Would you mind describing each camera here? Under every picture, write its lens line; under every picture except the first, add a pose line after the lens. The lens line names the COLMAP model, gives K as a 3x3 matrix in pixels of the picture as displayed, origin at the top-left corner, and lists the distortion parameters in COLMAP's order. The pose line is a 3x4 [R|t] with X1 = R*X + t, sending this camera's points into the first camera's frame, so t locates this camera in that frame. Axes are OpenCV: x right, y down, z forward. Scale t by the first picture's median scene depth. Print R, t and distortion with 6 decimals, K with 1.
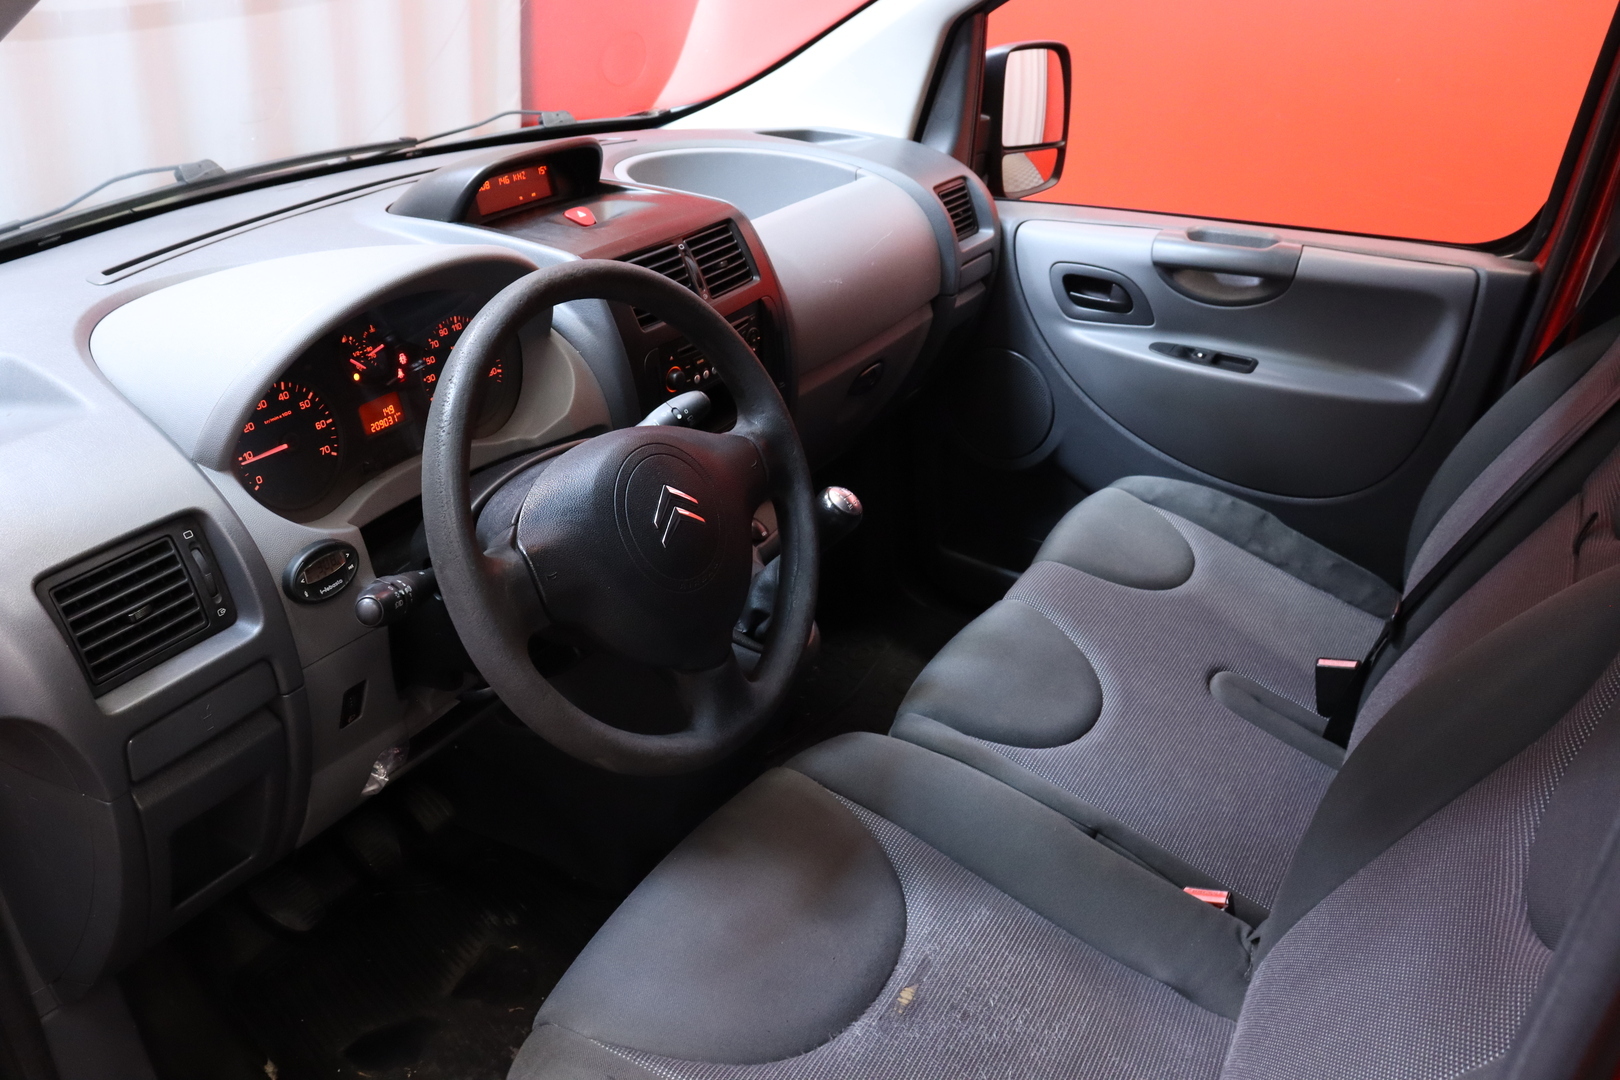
lens RADIAL K [[1290.0, 0, 811.2], [0, 1290.0, 533.0], [0, 0, 1]] dist [-0.154758, 0.051673]
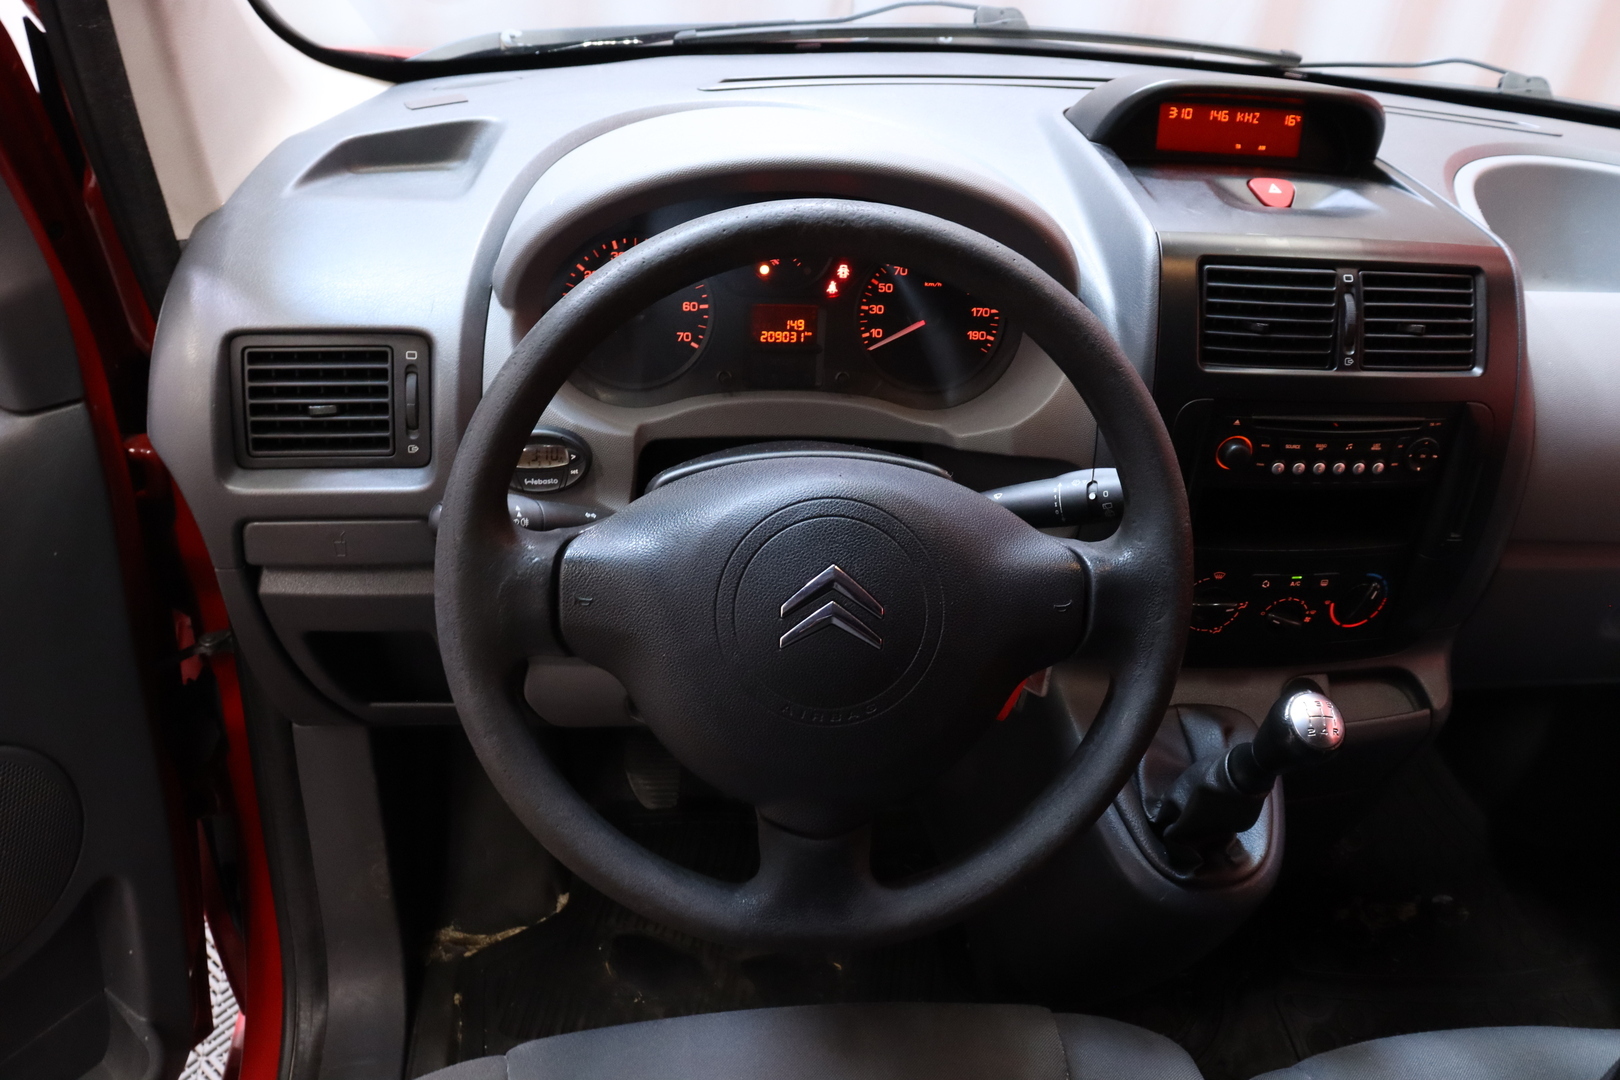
lens RADIAL K [[1290.0, 0, 811.1], [0, 1290.0, 554.5], [0, 0, 1]] dist [-0.154758, 0.051673]
pose [[0.598808, 0.464338, -0.652548, 0.267788], [-0.415053, 0.876745, 0.242999, -0.171905], [0.684952, 0.125332, 0.717727, 0.451092]]
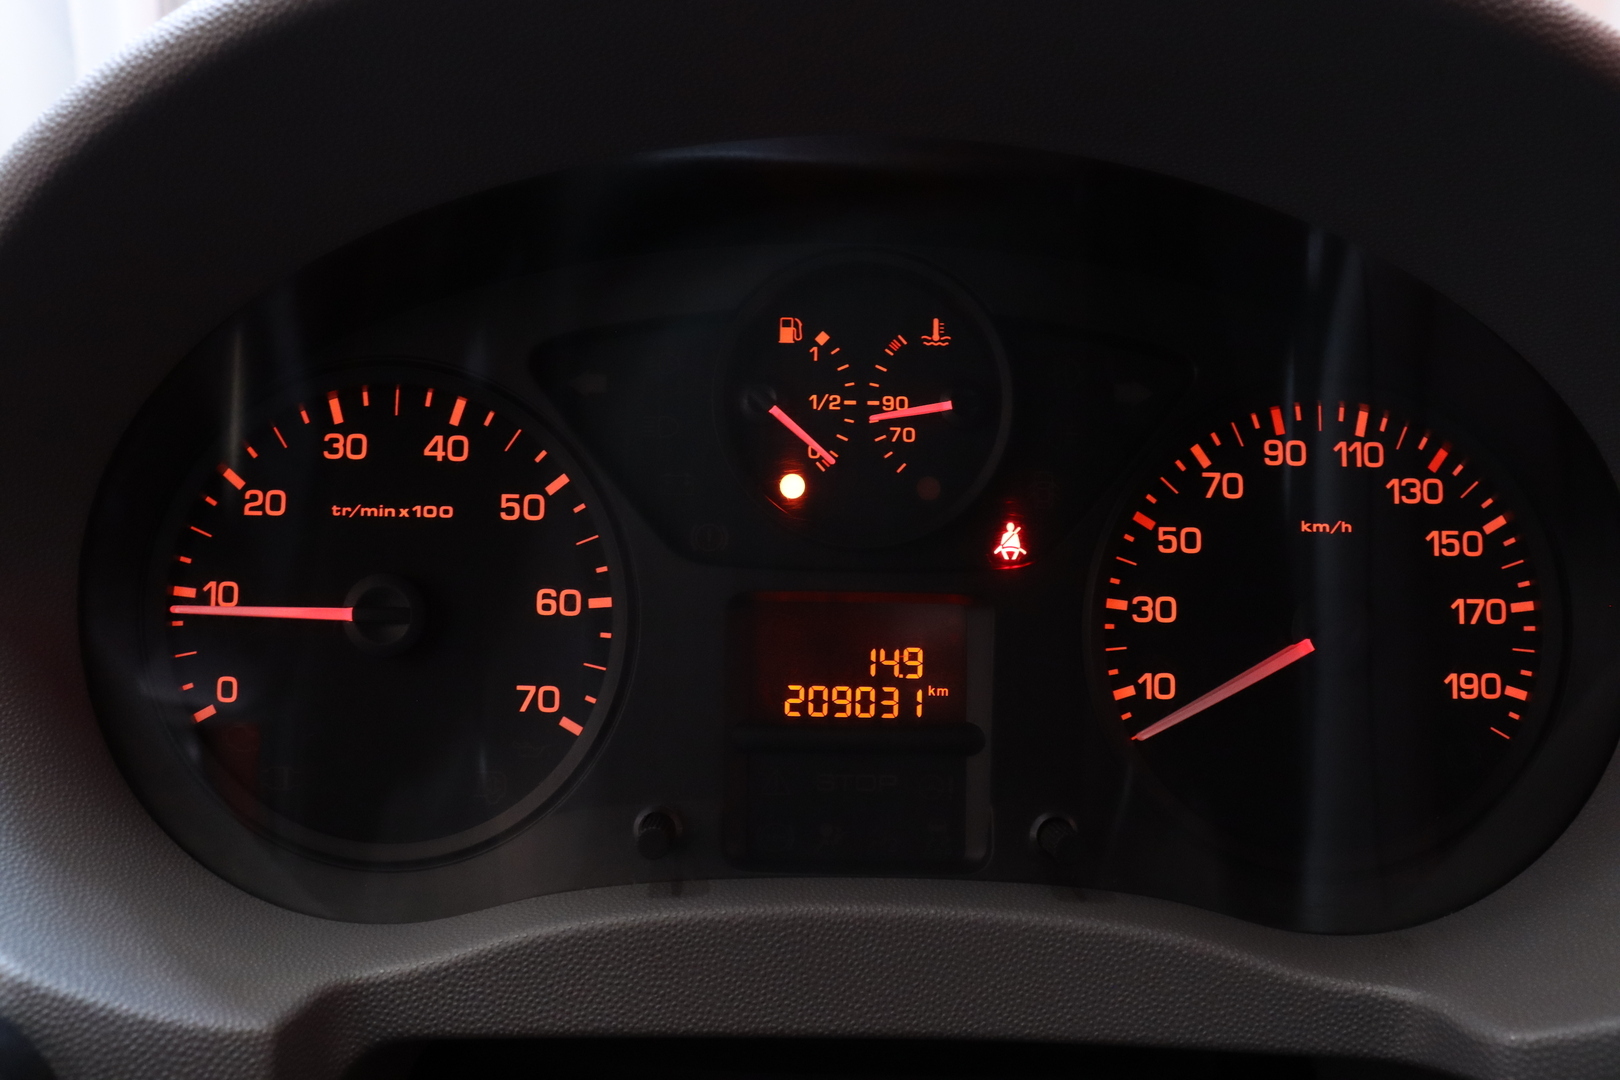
lens RADIAL K [[1290.0, 0, 803.5], [0, 1290.0, 529.6], [0, 0, 1]] dist [-0.154758, 0.051673]
pose [[0.493788, 0.158901, -0.854941, -0.133336], [-0.397005, 0.915914, -0.059065, -0.099363], [0.773667, 0.368582, 0.515352, 0.856081]]
